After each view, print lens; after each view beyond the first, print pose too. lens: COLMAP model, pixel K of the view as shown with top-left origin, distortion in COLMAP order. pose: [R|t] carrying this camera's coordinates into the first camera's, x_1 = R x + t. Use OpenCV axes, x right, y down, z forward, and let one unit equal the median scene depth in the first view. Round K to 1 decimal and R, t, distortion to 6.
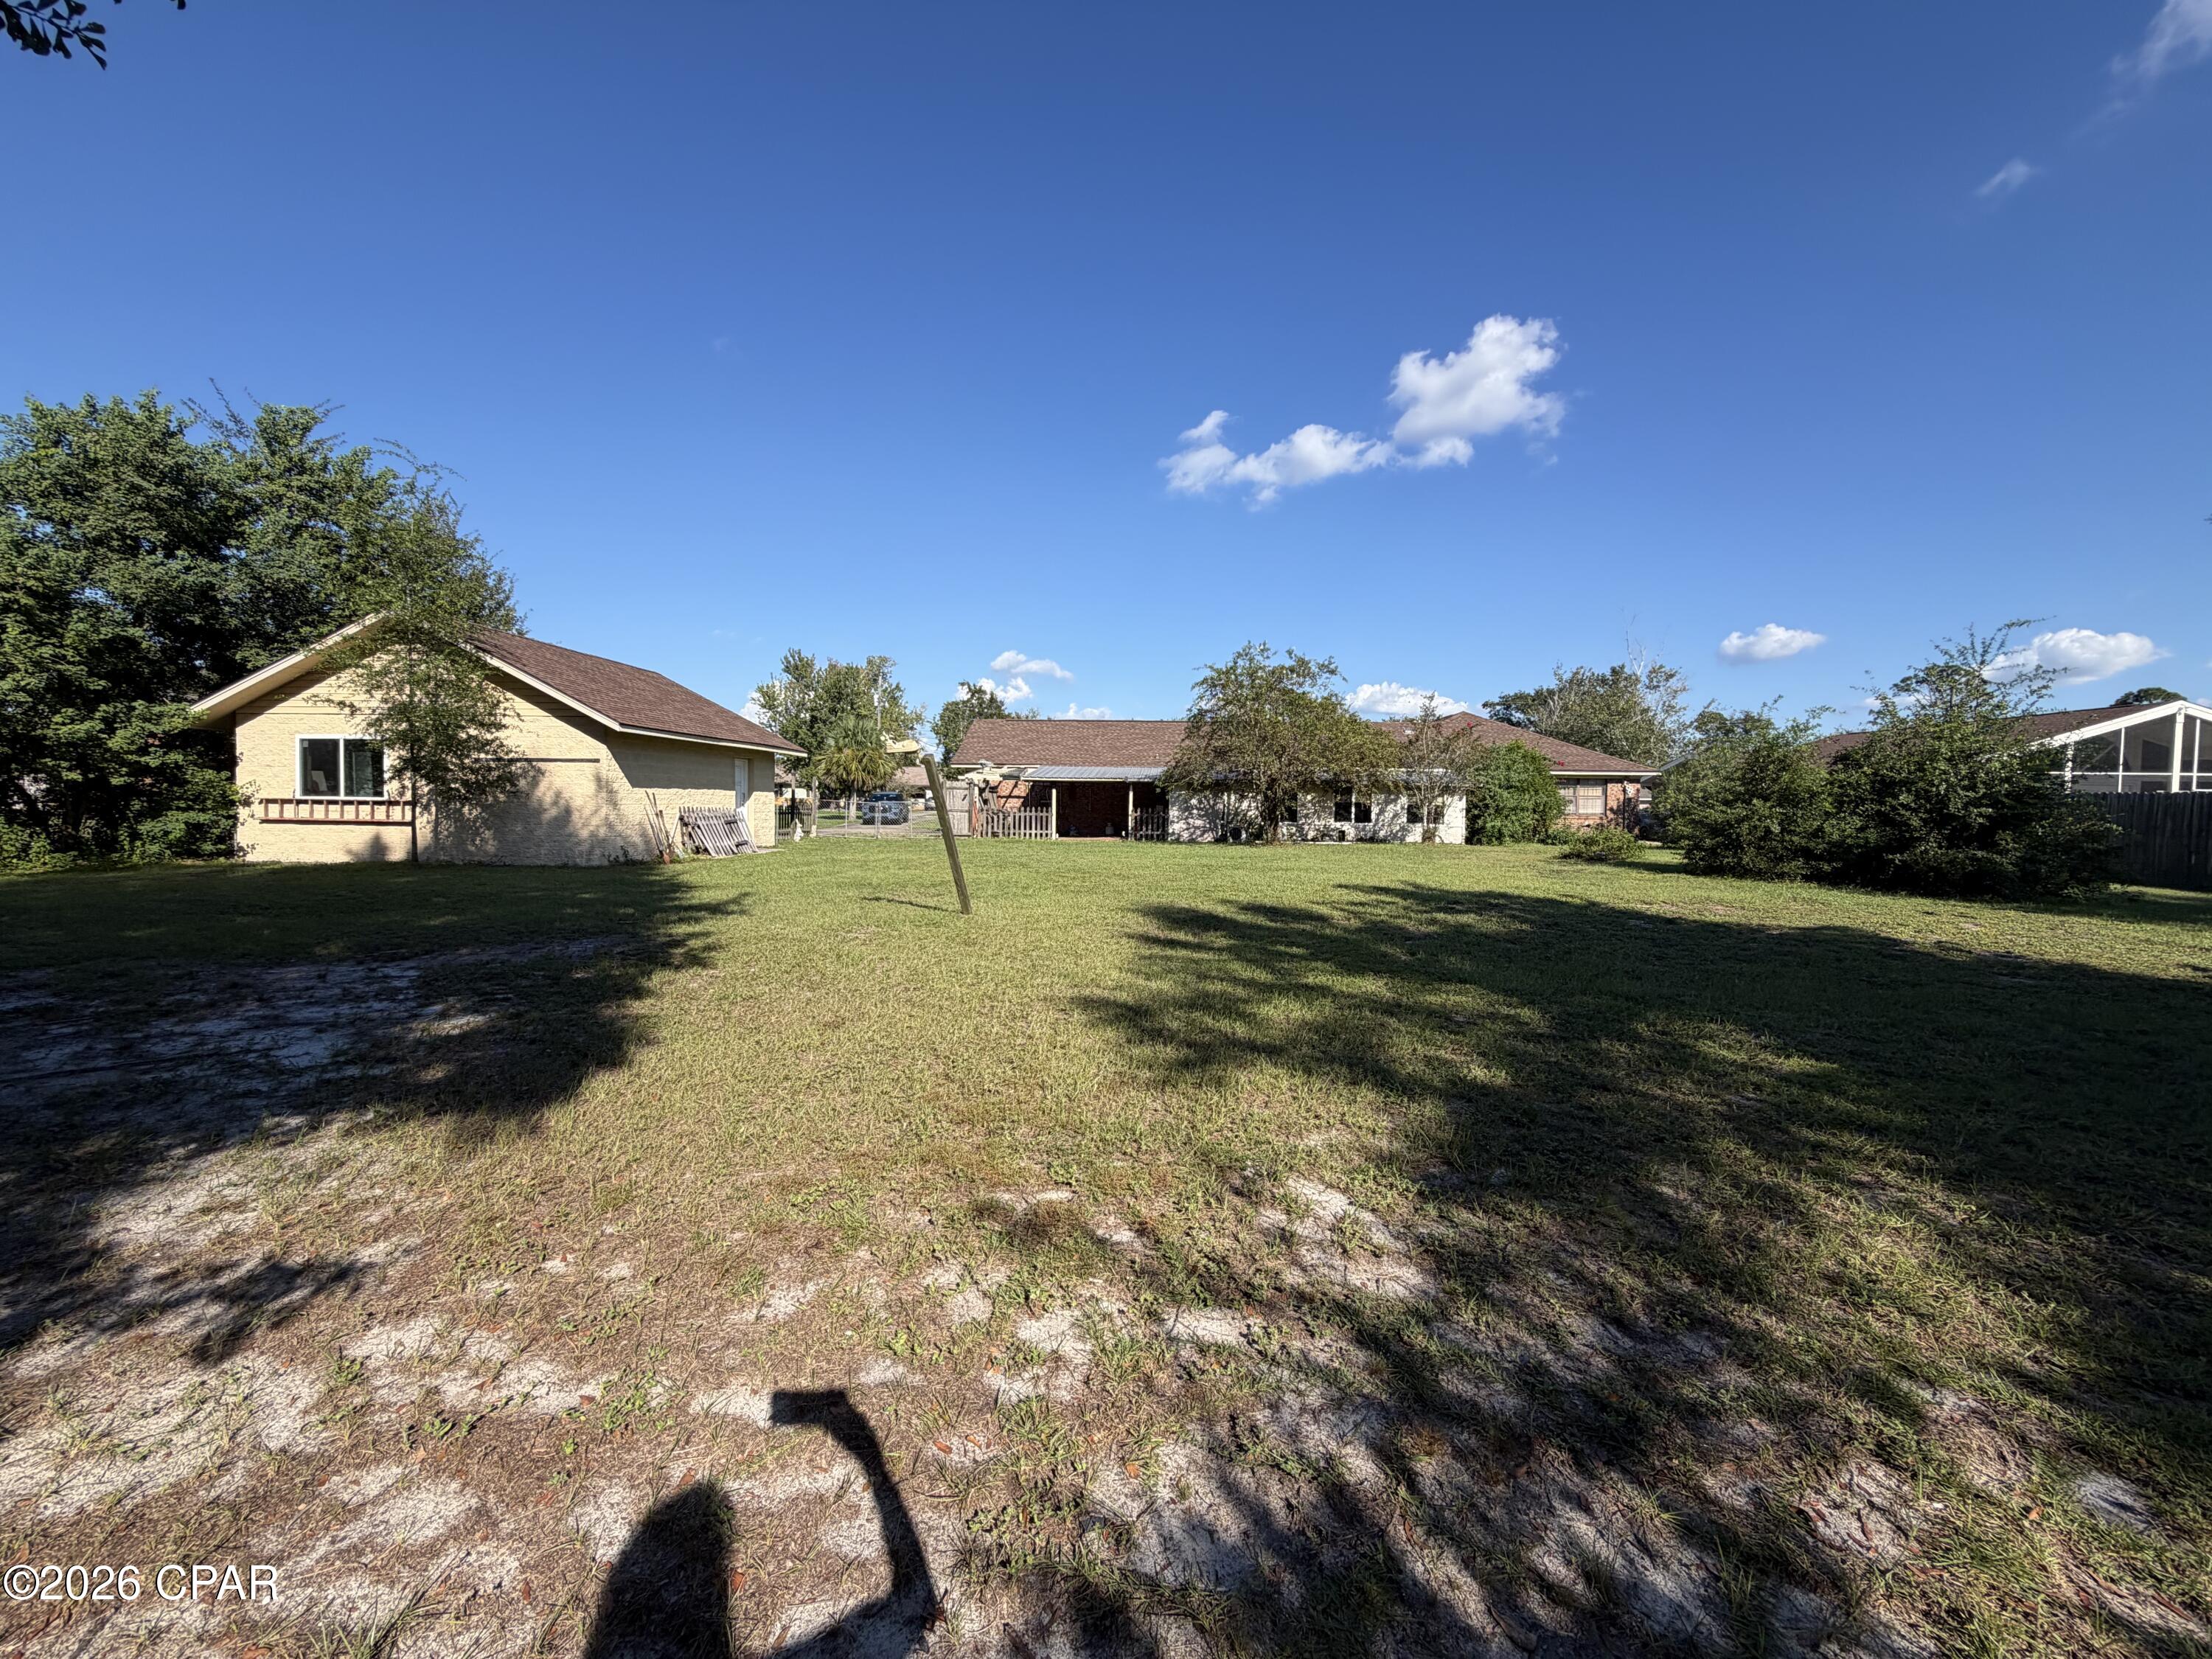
lens RADIAL K [[879.4, 0, 1101.8], [0, 879.4, 828.7], [0, 0, 1]] dist [0.002900, 0.000209]
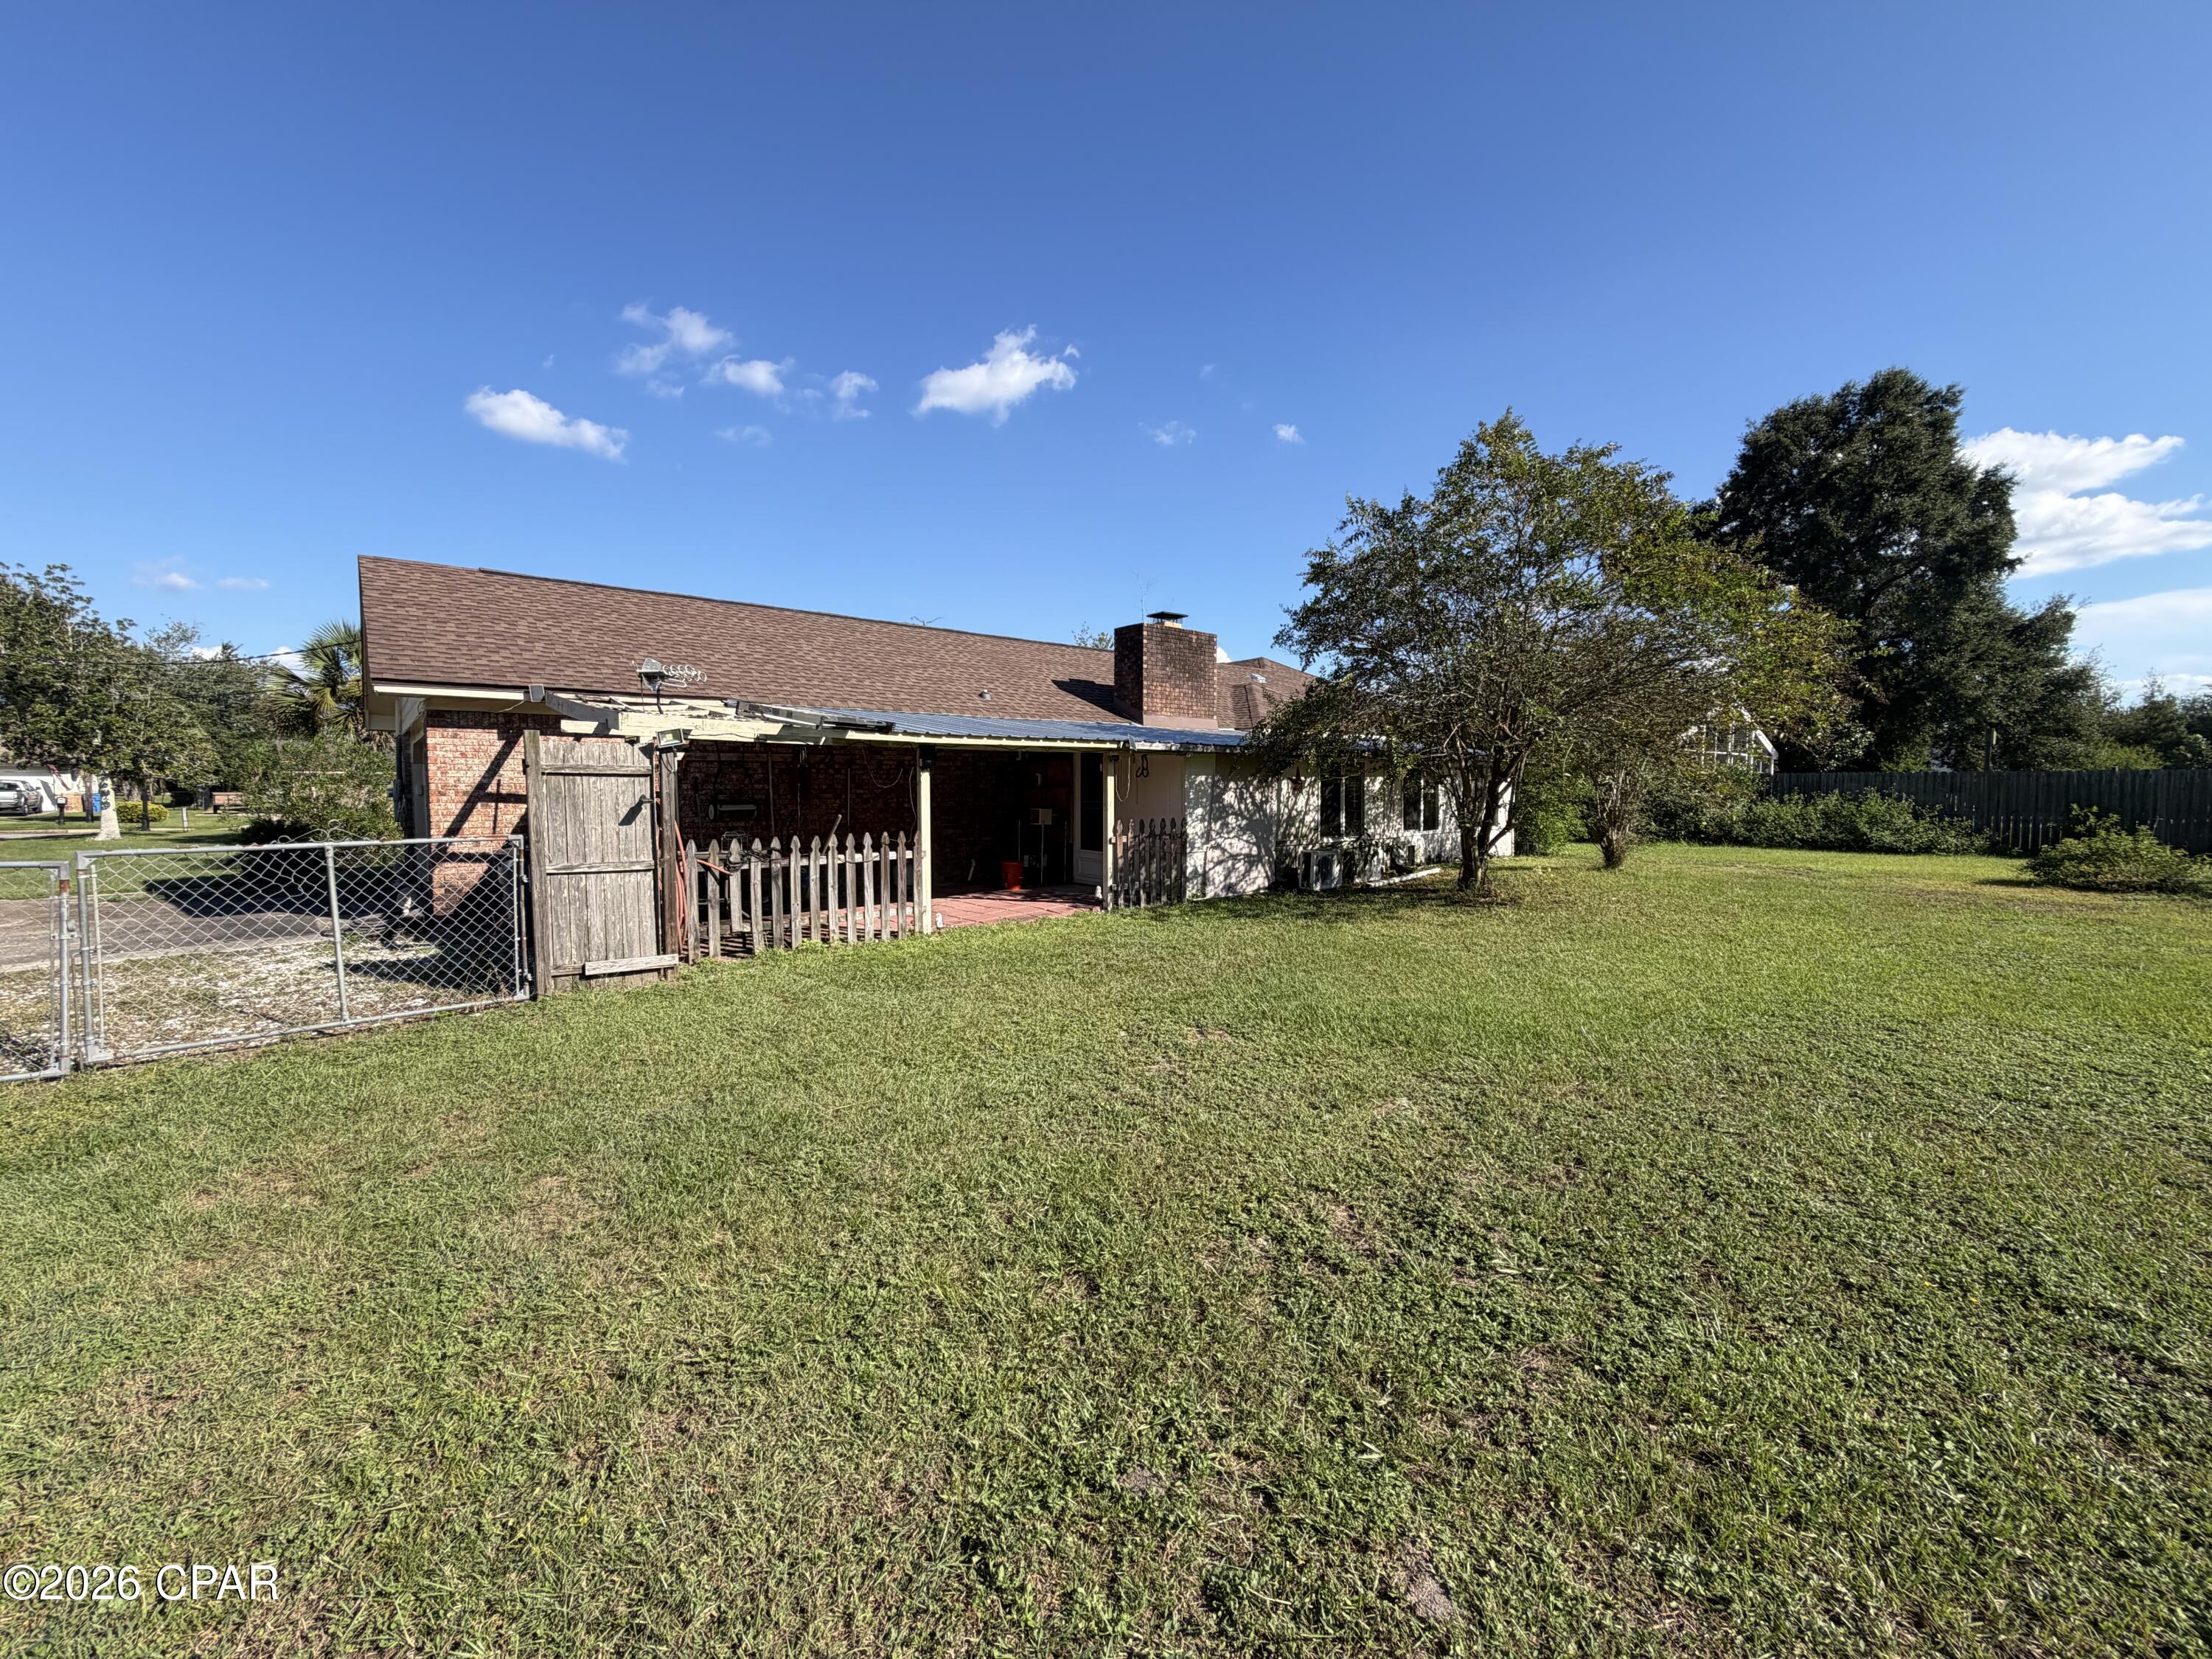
lens RADIAL K [[879.4, 0, 1101.8], [0, 879.4, 828.7], [0, 0, 1]] dist [0.002900, 0.000209]
pose [[0.711071, -0.053404, 0.701089, -0.380845], [0.035619, 0.998567, 0.039938, -0.058650], [-0.702218, -0.003426, 0.711954, 1.221120]]
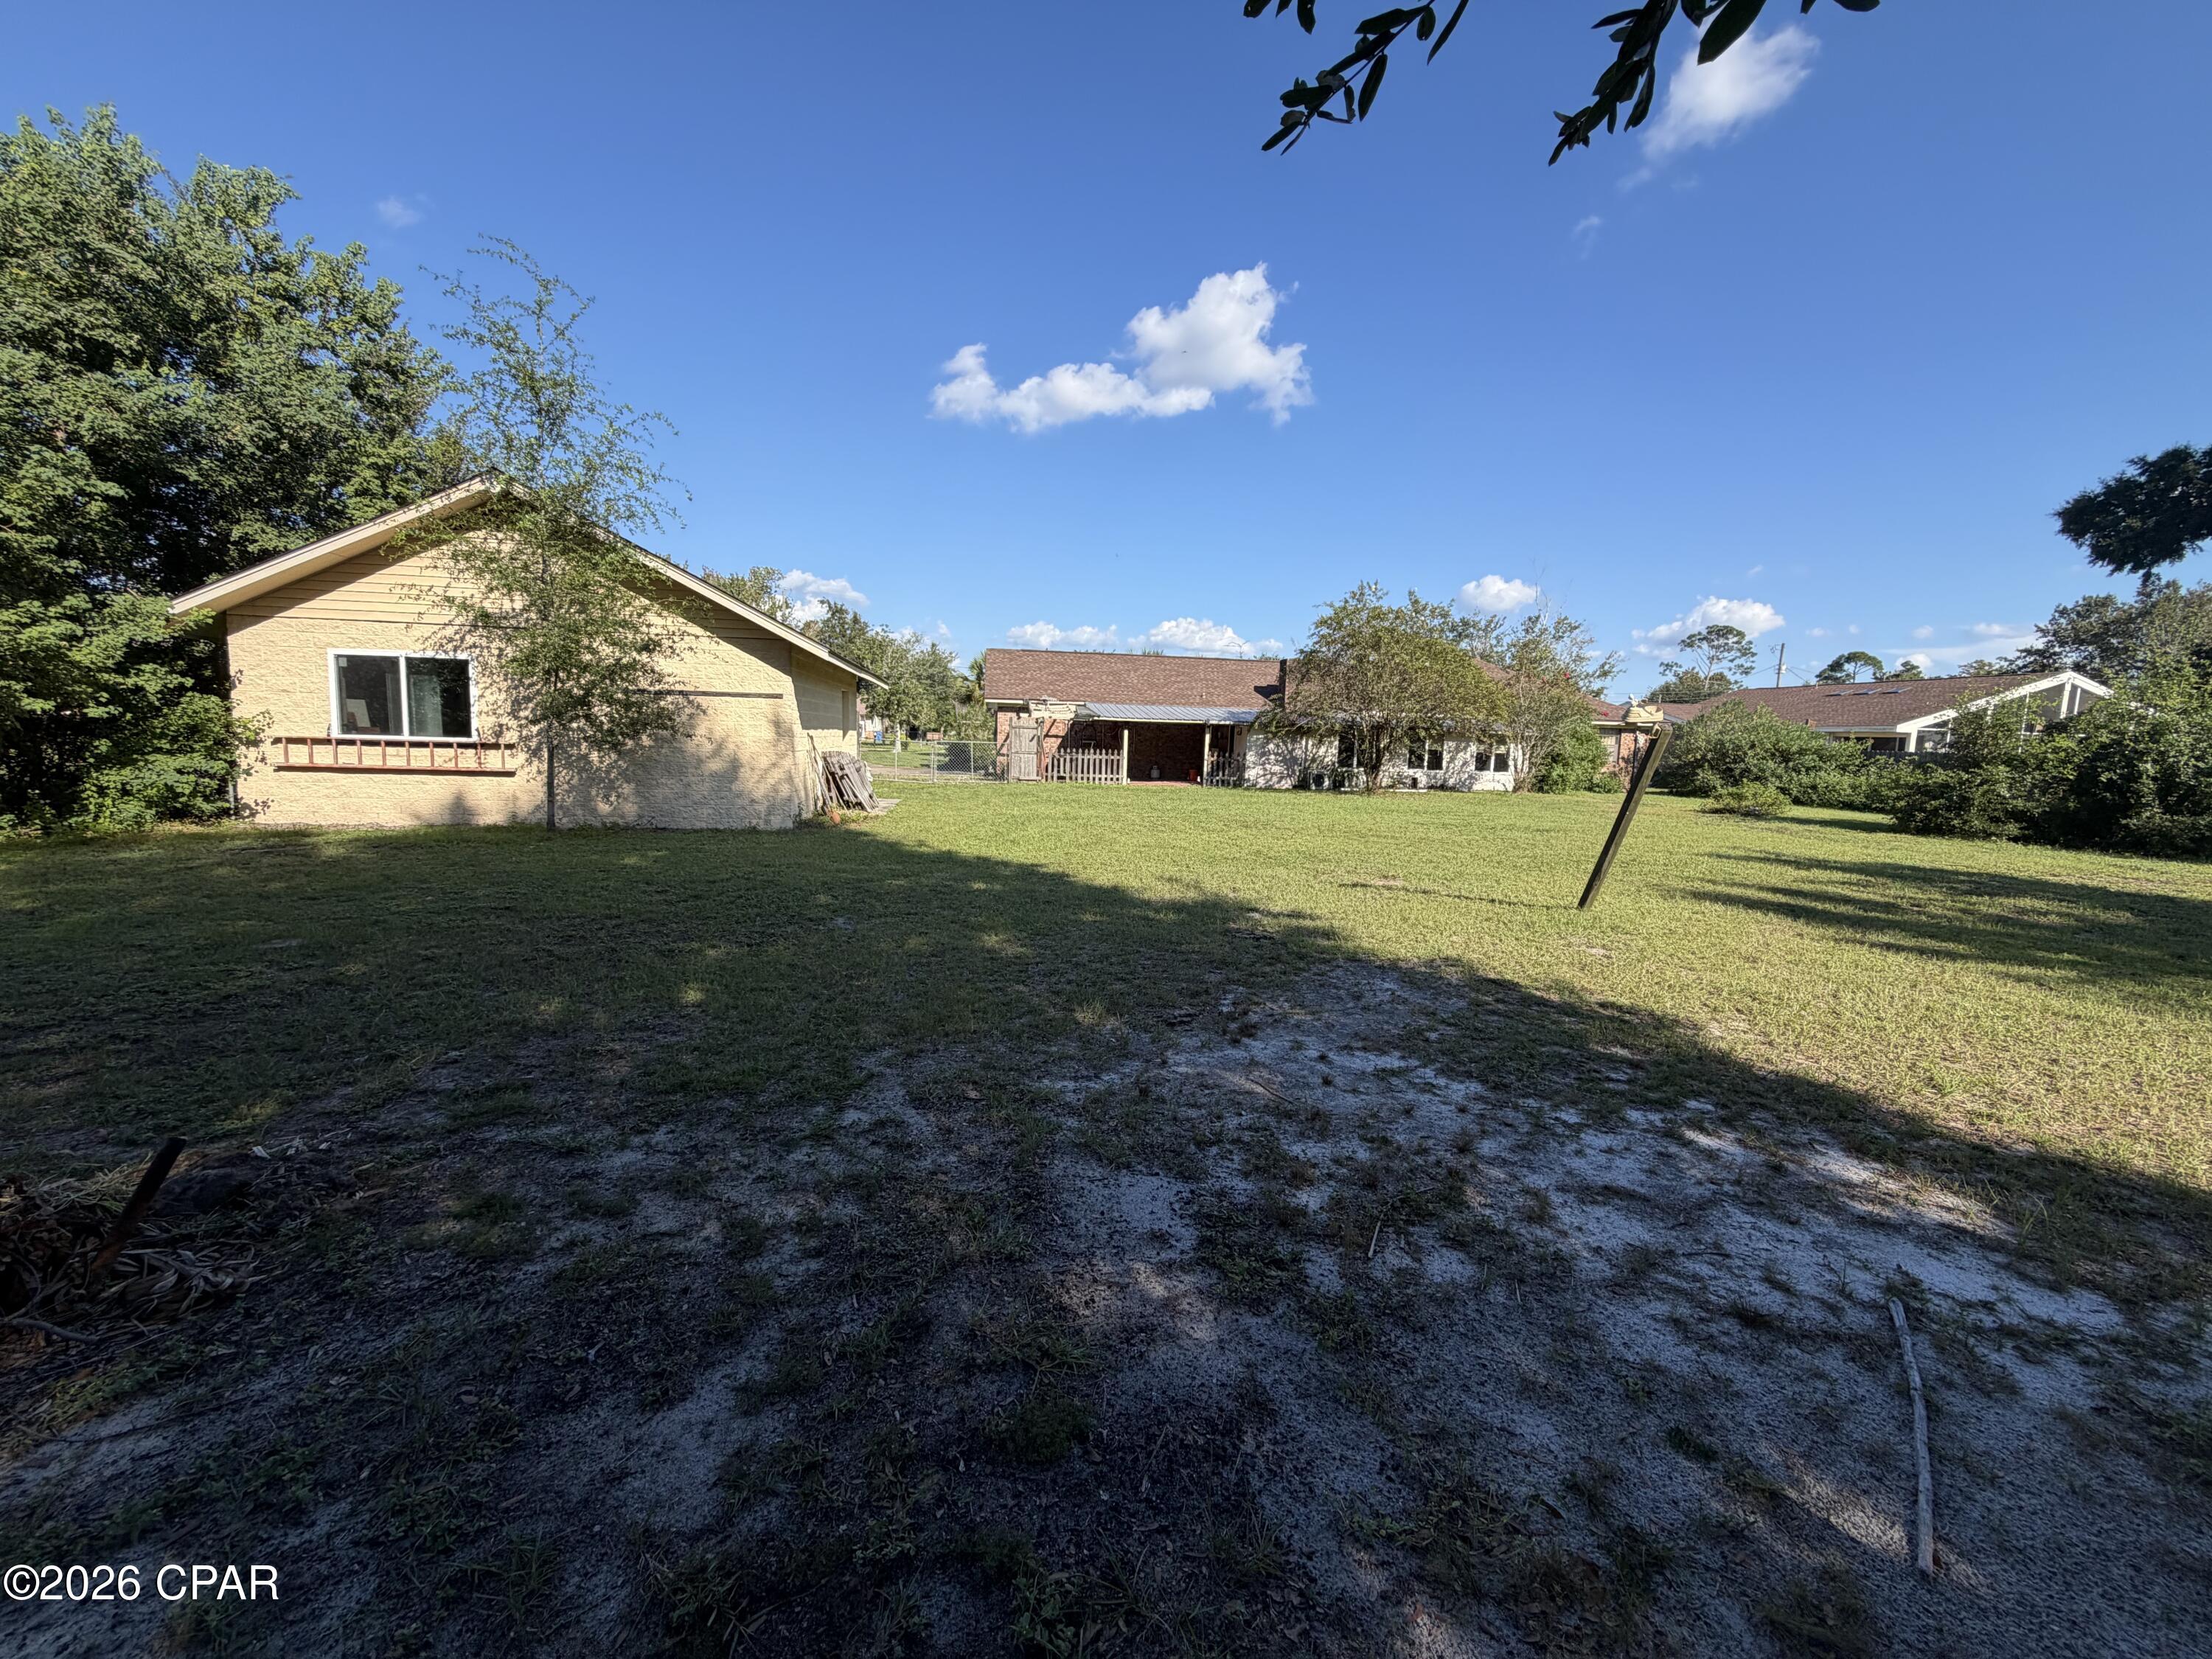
lens RADIAL K [[879.4, 0, 1101.8], [0, 879.4, 828.7], [0, 0, 1]] dist [0.002900, 0.000209]
pose [[0.980029, -0.004067, 0.198815, -0.437495], [-0.011864, 0.996814, 0.078872, -0.024226], [-0.198502, -0.079656, 0.976858, 0.158511]]
